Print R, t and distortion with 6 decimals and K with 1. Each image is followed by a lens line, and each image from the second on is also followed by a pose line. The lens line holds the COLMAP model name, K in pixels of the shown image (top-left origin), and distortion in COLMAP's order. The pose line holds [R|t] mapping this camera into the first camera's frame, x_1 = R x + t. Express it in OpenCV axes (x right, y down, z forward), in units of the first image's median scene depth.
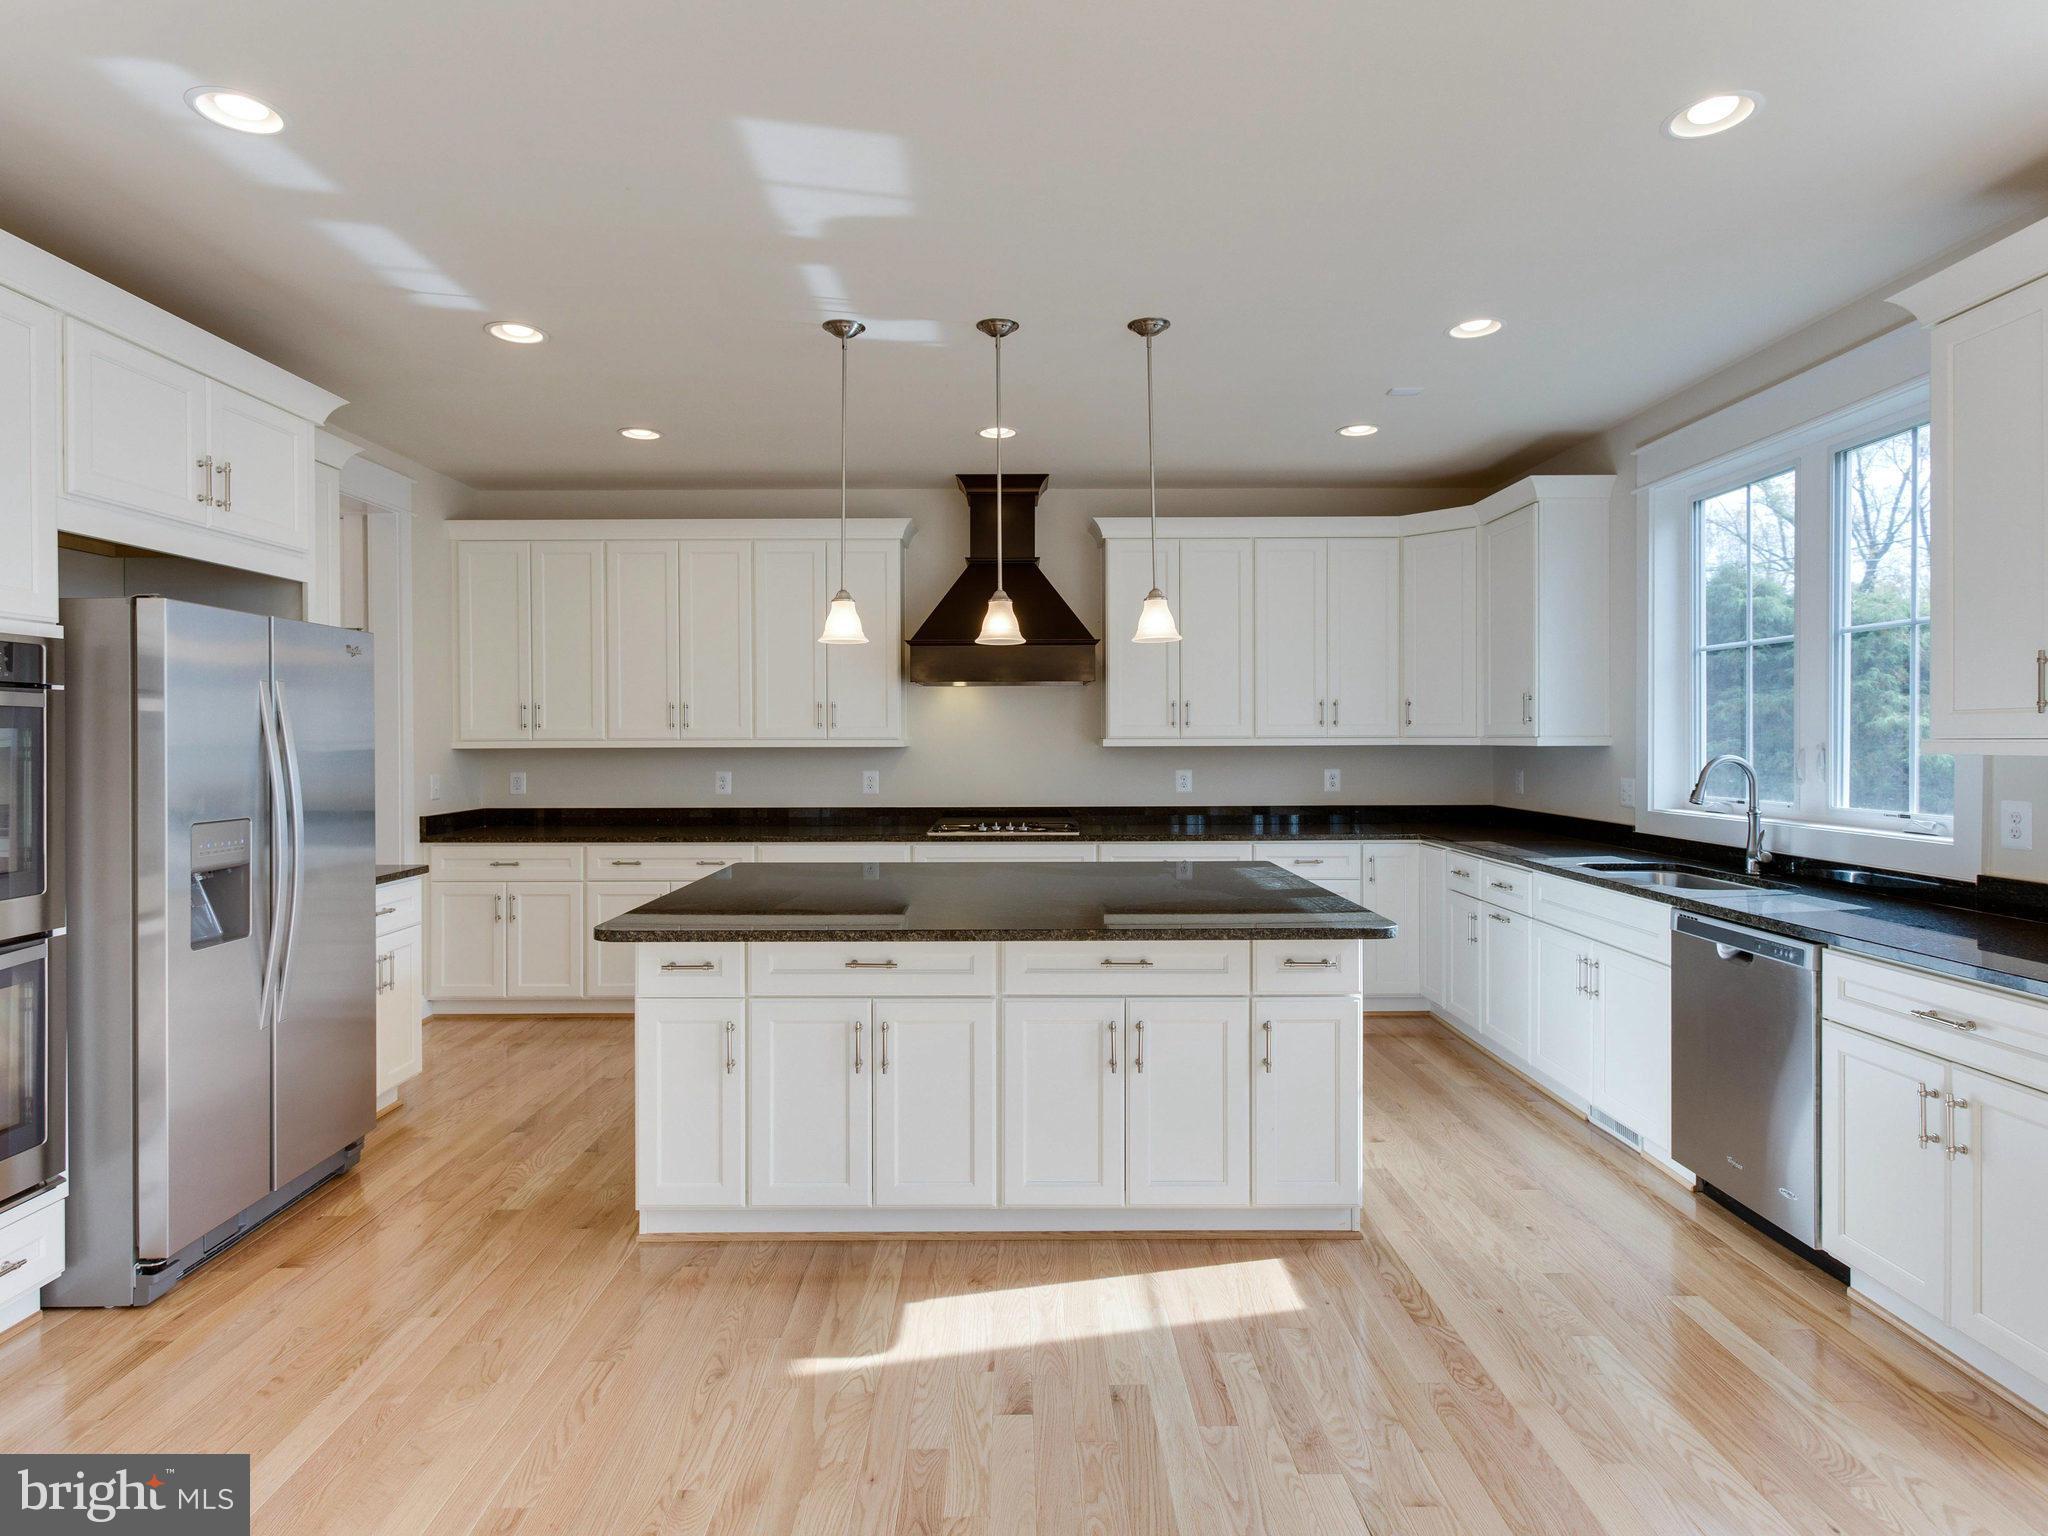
lens RADIAL K [[1116.2, 0, 1022.4], [0, 1116.2, 756.8], [0, 0, 1]] dist [0.005020, -0.000320]
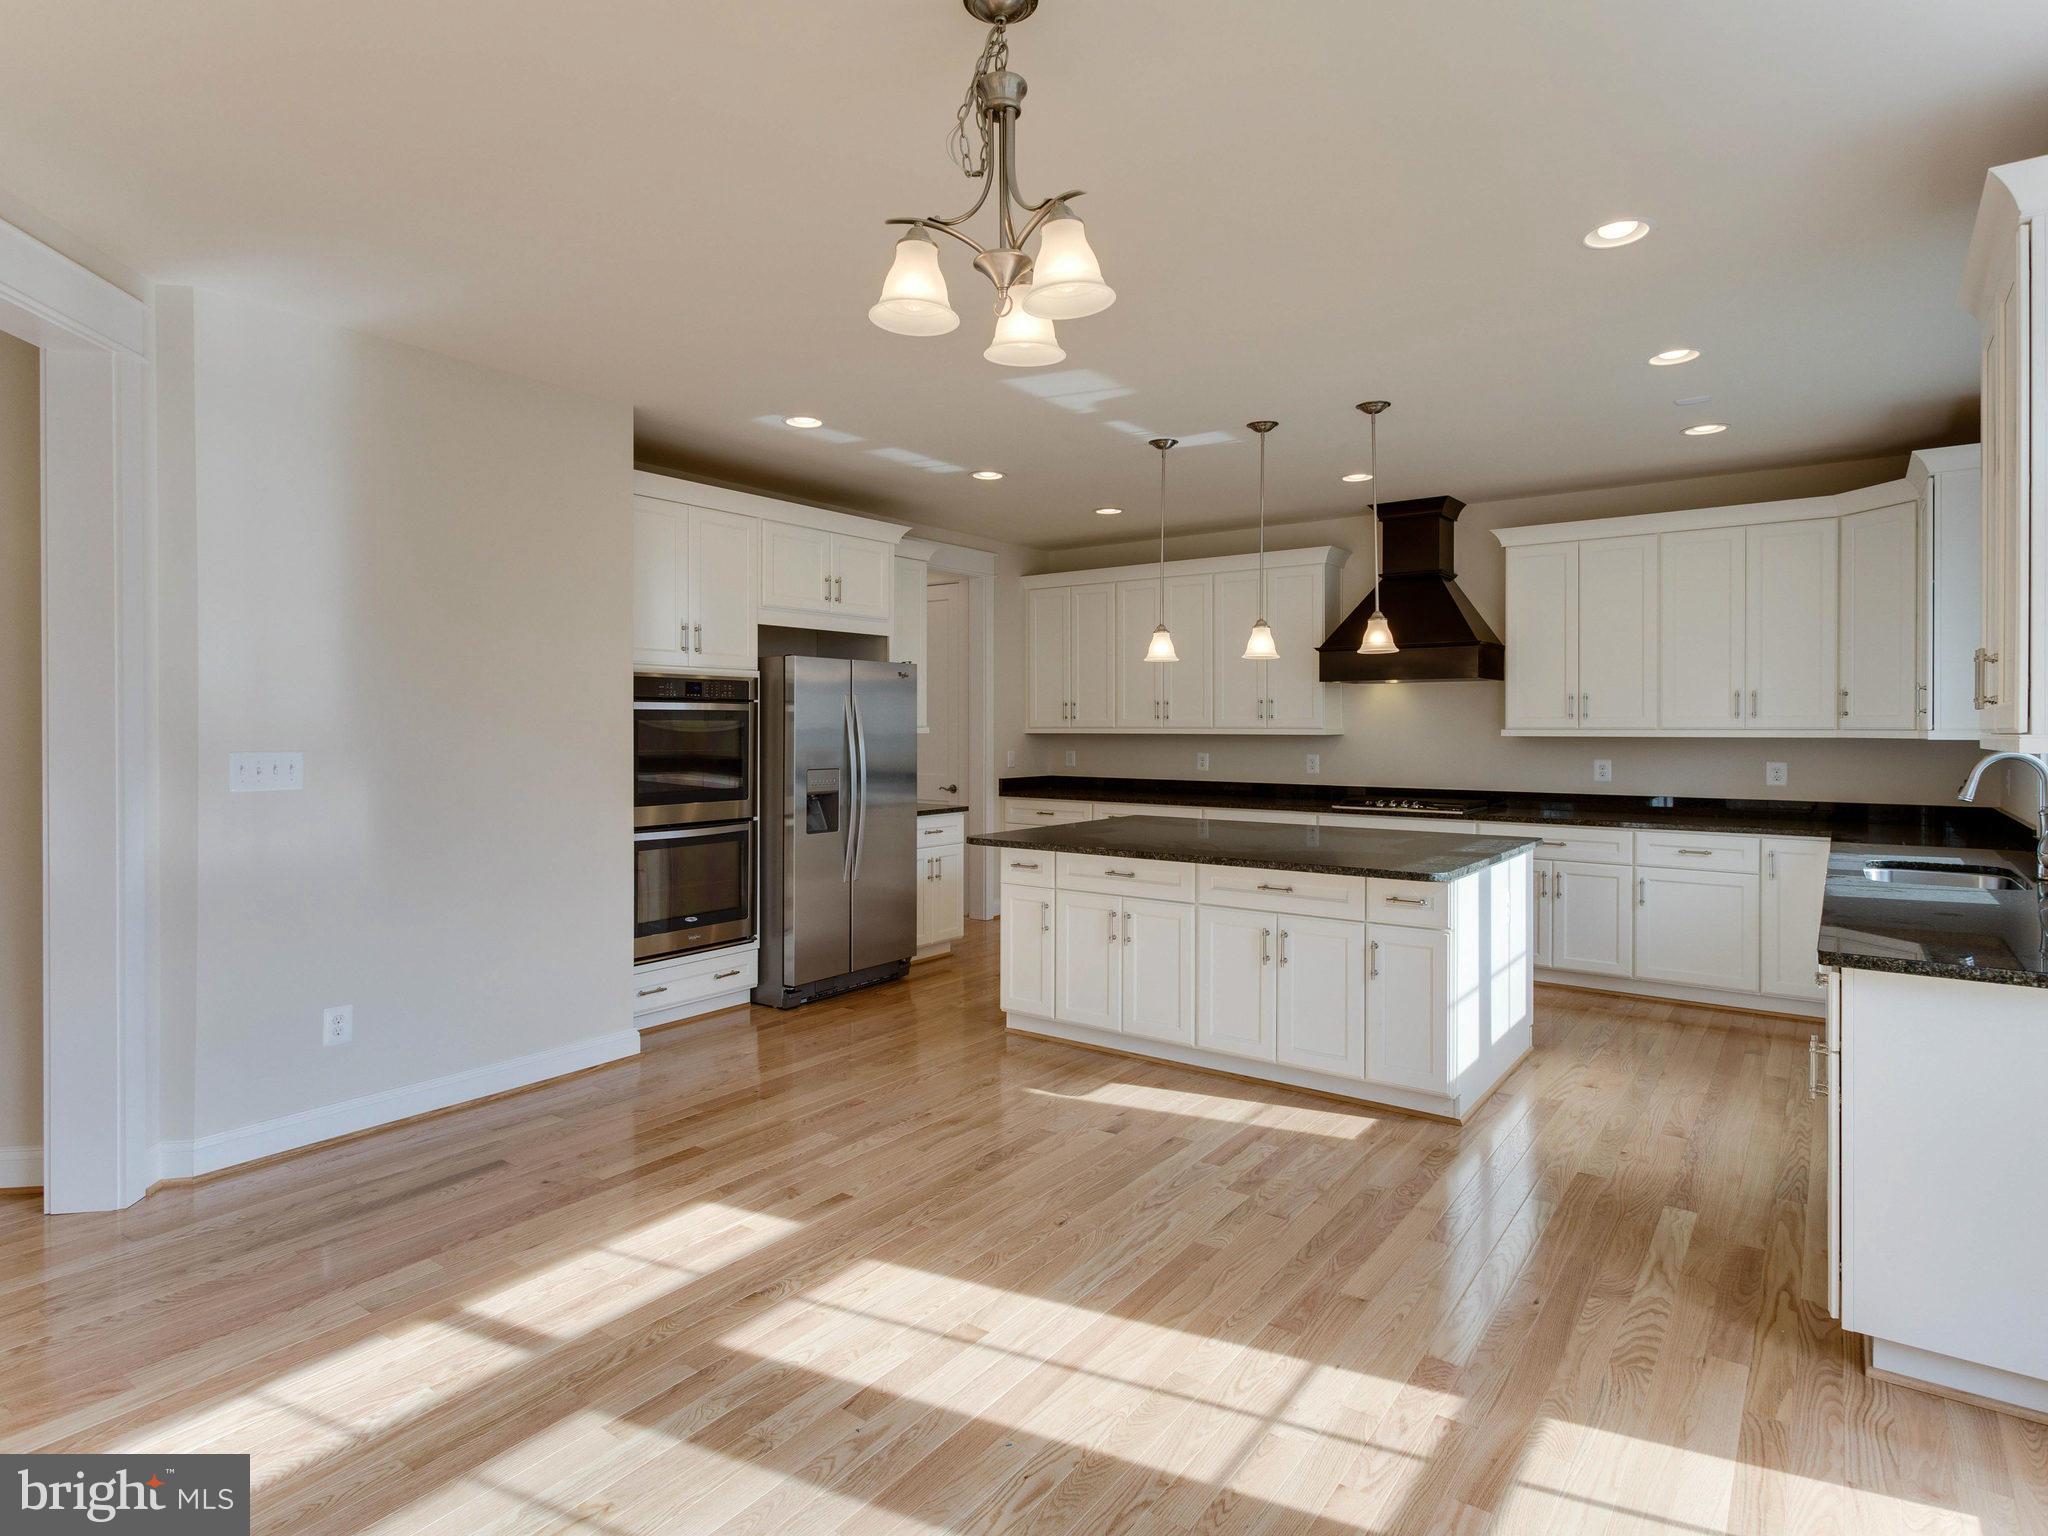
lens RADIAL K [[1116.2, 0, 1022.0], [0, 1116.2, 753.9], [0, 0, 1]] dist [0.005020, -0.000320]
pose [[0.802883, 0.019721, -0.595811, 0.554748], [-0.015024, 0.999805, 0.012848, 0.001584], [0.595948, -0.001364, 0.803022, -0.265471]]
